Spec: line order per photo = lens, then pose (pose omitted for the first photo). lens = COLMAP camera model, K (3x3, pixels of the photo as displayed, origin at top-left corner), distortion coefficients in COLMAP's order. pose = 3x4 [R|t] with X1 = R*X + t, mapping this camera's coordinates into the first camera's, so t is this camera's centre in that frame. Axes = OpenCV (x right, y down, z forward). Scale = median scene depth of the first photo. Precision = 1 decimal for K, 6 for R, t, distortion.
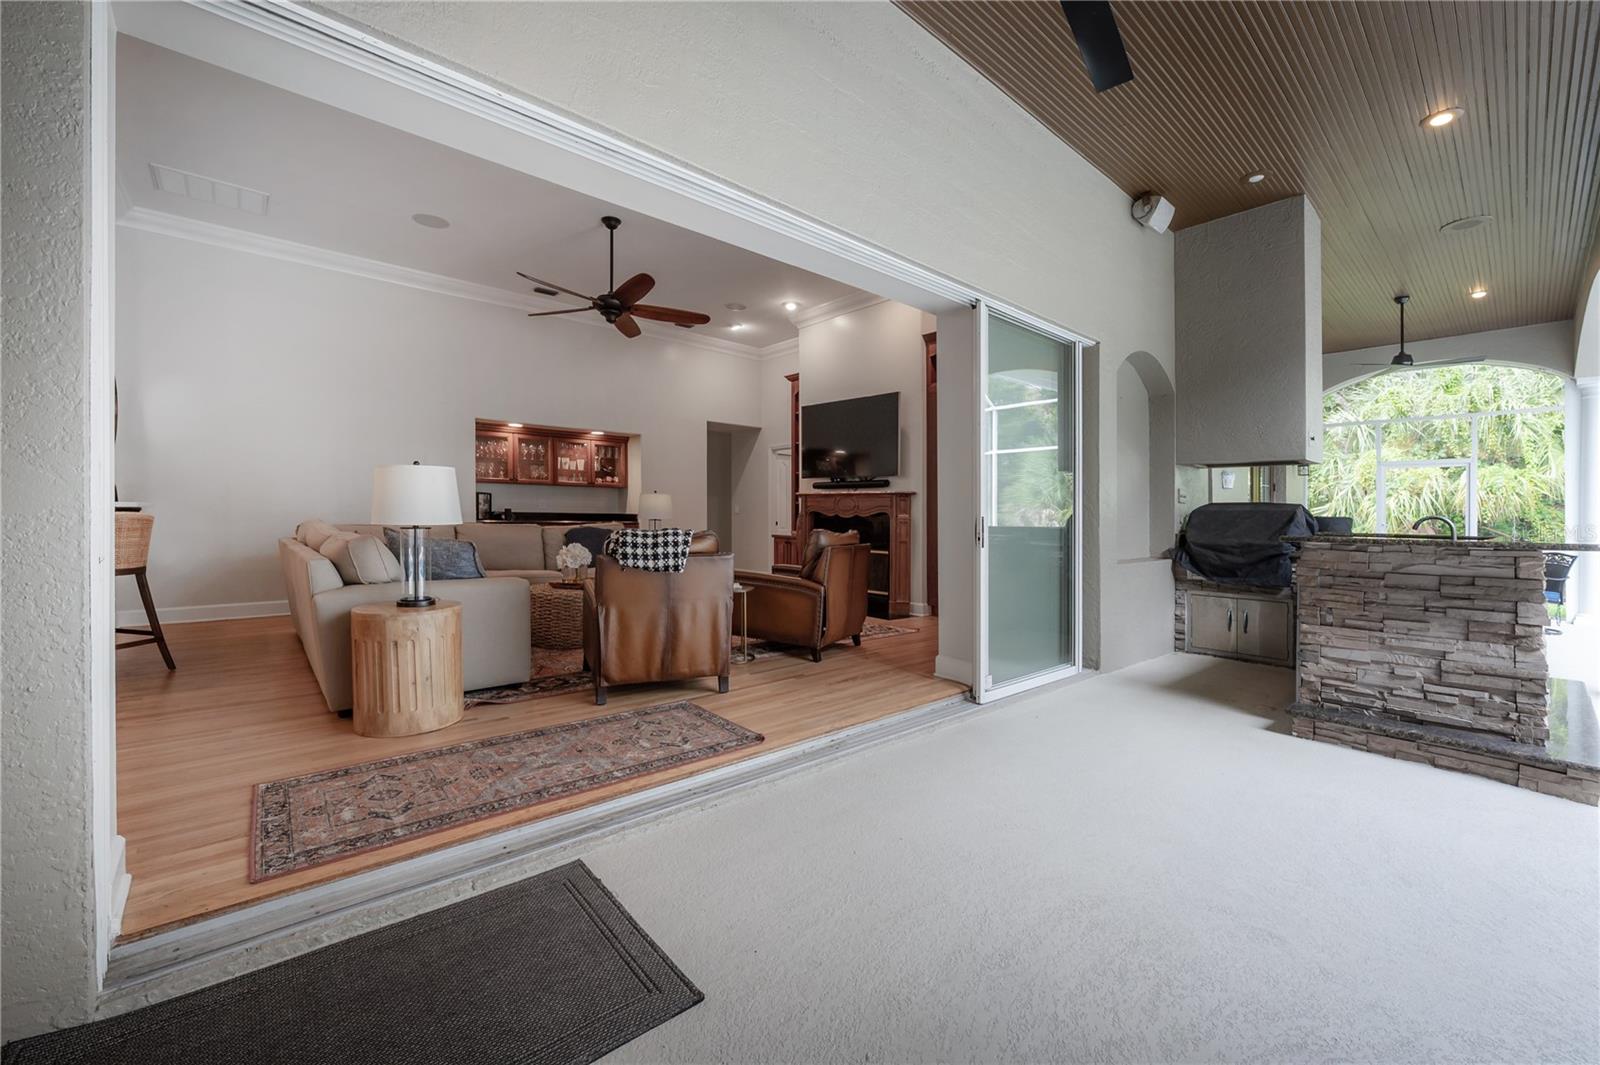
lens RADIAL K [[645.3, 0, 803.1], [0, 645.3, 520.2], [0, 0, 1]] dist [-0.008552, 0.001124]
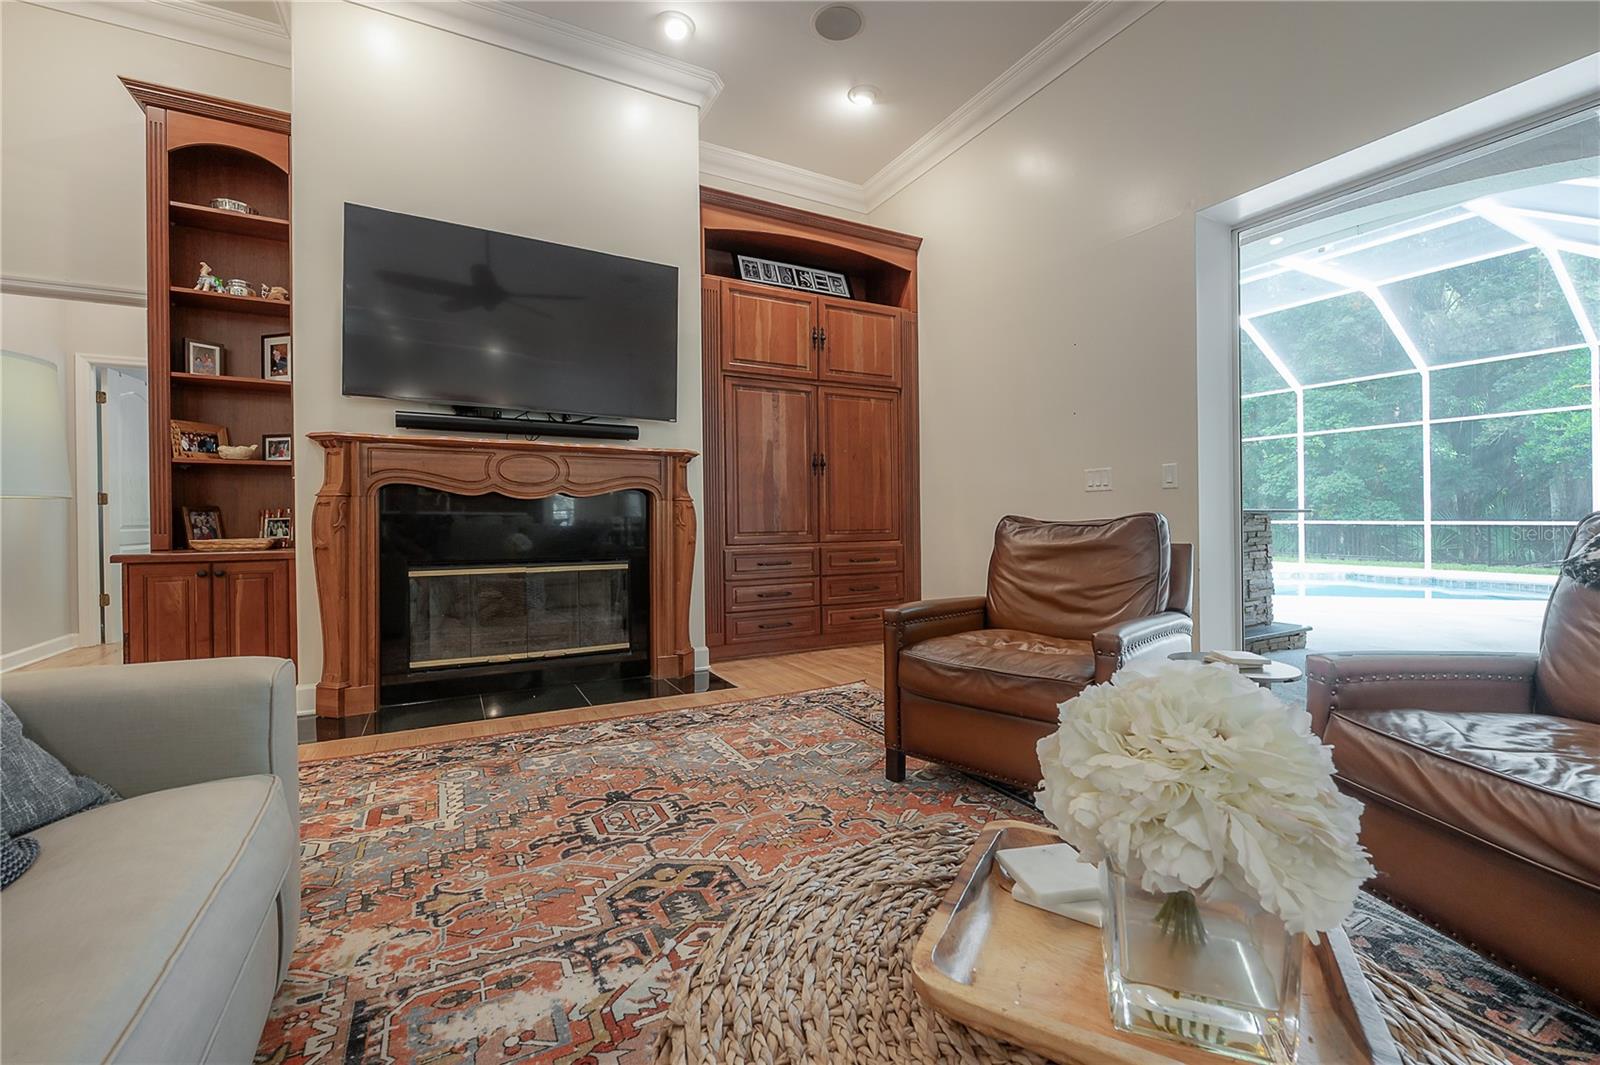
lens RADIAL K [[645.3, 0, 817.4], [0, 645.3, 509.3], [0, 0, 1]] dist [-0.008552, 0.001124]
pose [[0.241515, -0.007938, 0.970365, -0.710675], [0.014623, 0.999883, 0.004540, 0.009046], [-0.970287, 0.013093, 0.241602, 1.494993]]
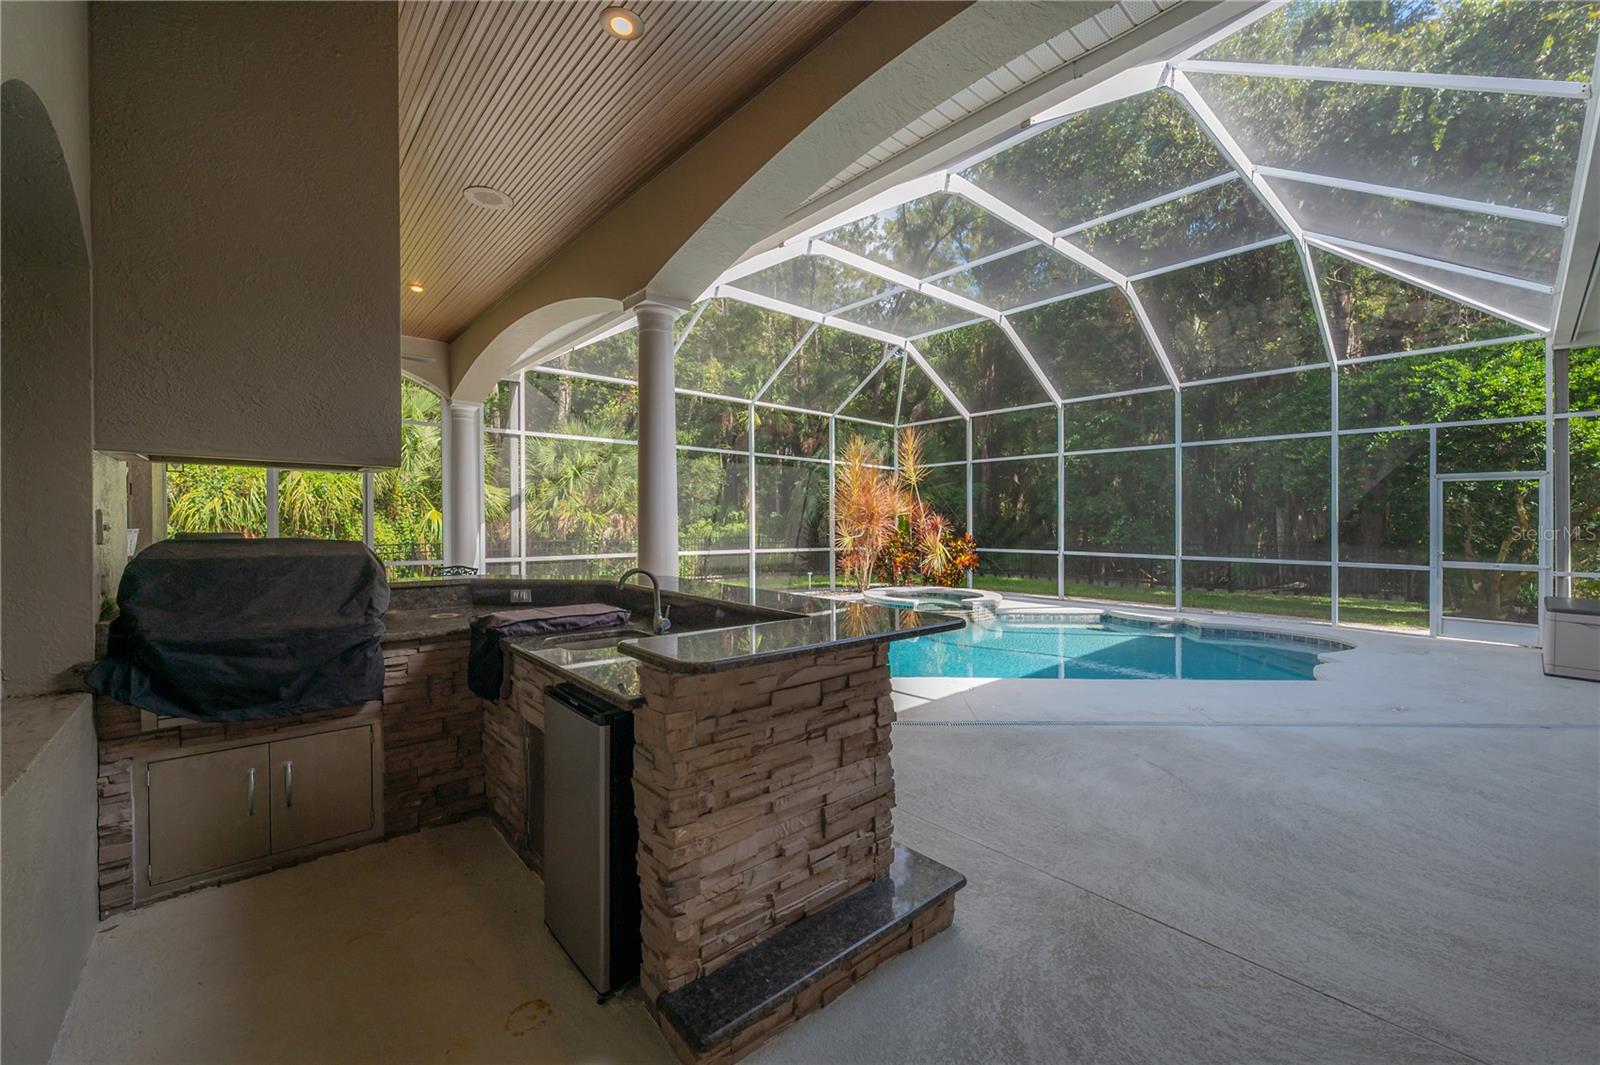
lens RADIAL K [[645.3, 0, 818.4], [0, 645.3, 512.7], [0, 0, 1]] dist [-0.008552, 0.001124]
pose [[-0.002142, -0.004326, 0.999988, 0.300068], [0.001893, 0.999989, 0.004330, -0.082417], [-0.999996, 0.001902, -0.002134, 0.916729]]
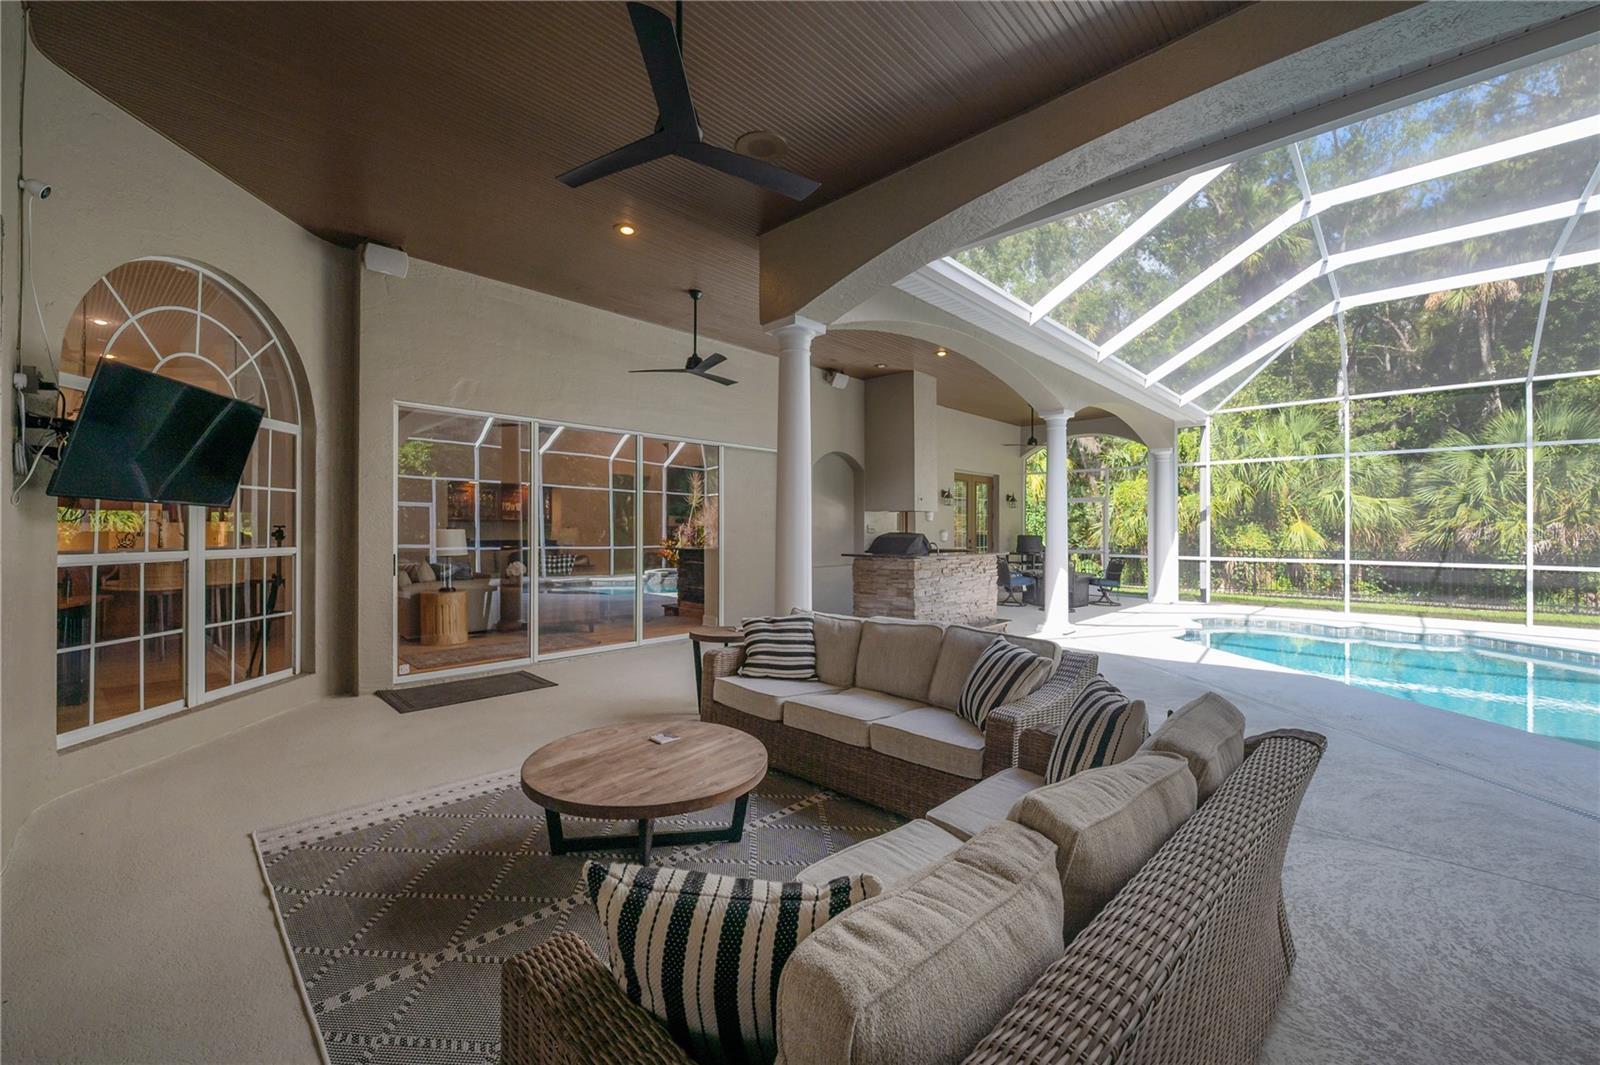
lens RADIAL K [[645.3, 0, 799.6], [0, 645.3, 528.6], [0, 0, 1]] dist [-0.008552, 0.001124]
pose [[0.996835, -0.013351, 0.078375, 0.421258], [0.014014, 0.999870, -0.007919, -0.048699], [-0.078259, 0.008993, 0.996893, -1.233886]]
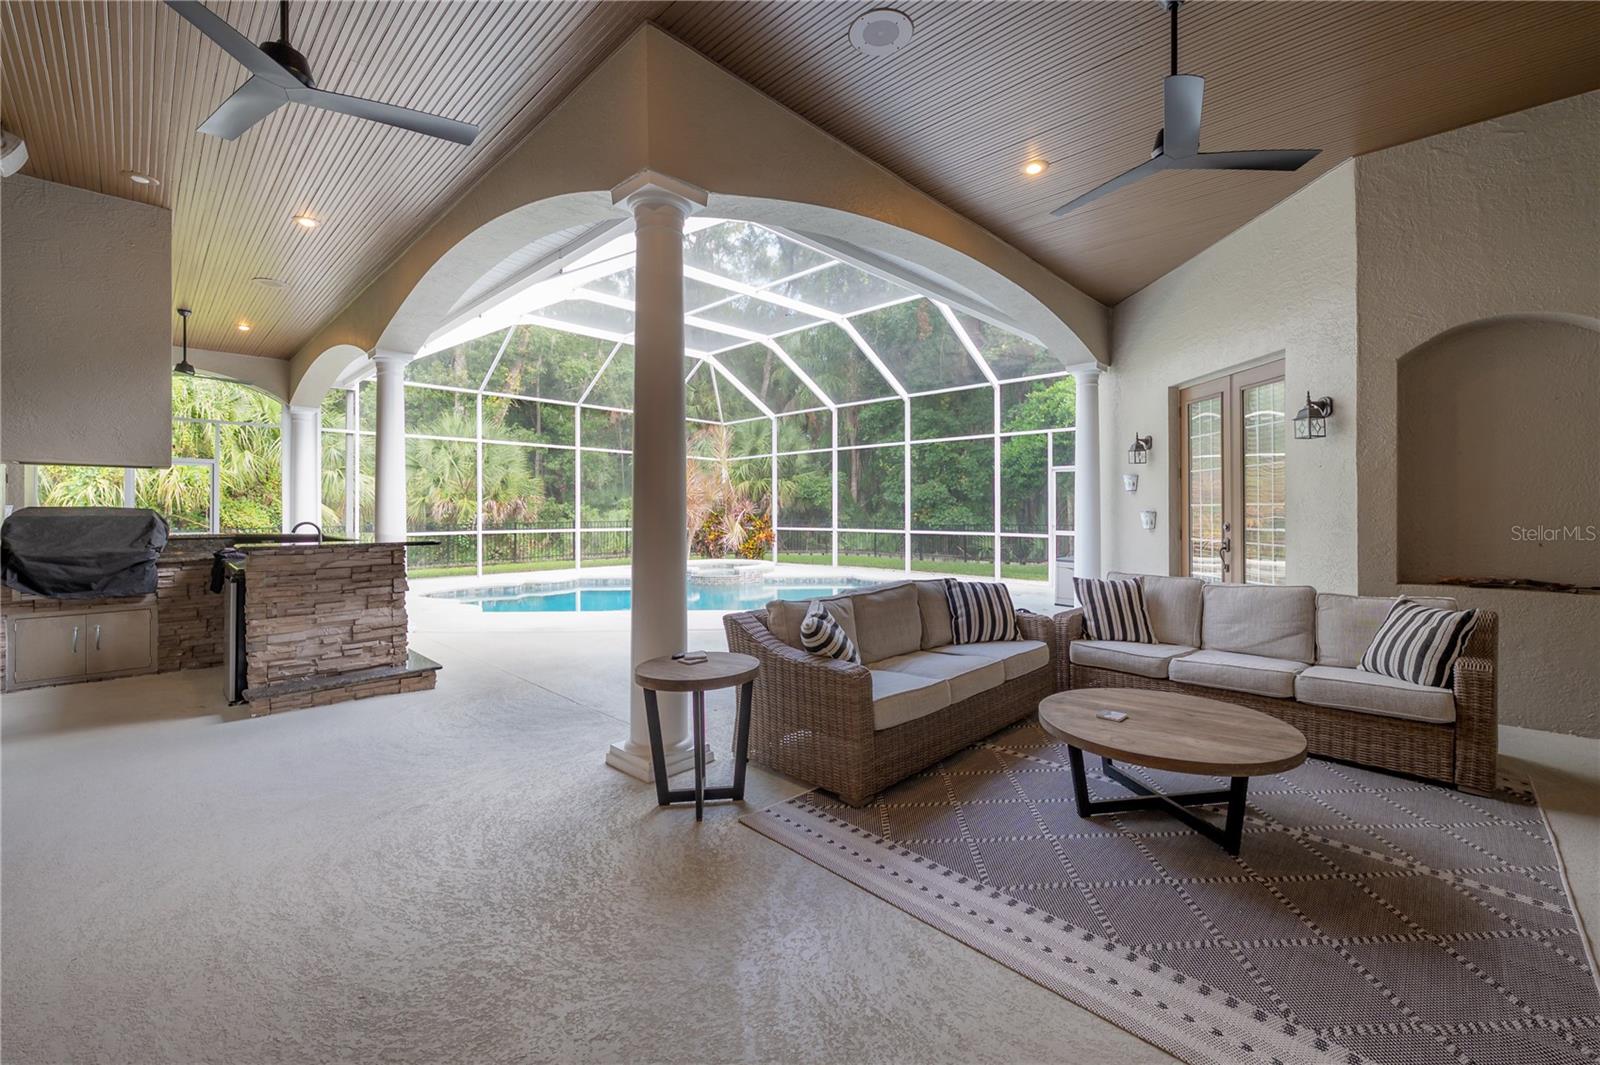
lens RADIAL K [[645.3, 0, 807.0], [0, 645.3, 492.8], [0, 0, 1]] dist [-0.008552, 0.001124]
pose [[-0.079319, 0.008817, 0.996810, -0.482551], [0.004570, 0.999954, -0.008481, -0.058371], [-0.996839, 0.003883, -0.079356, 0.084987]]
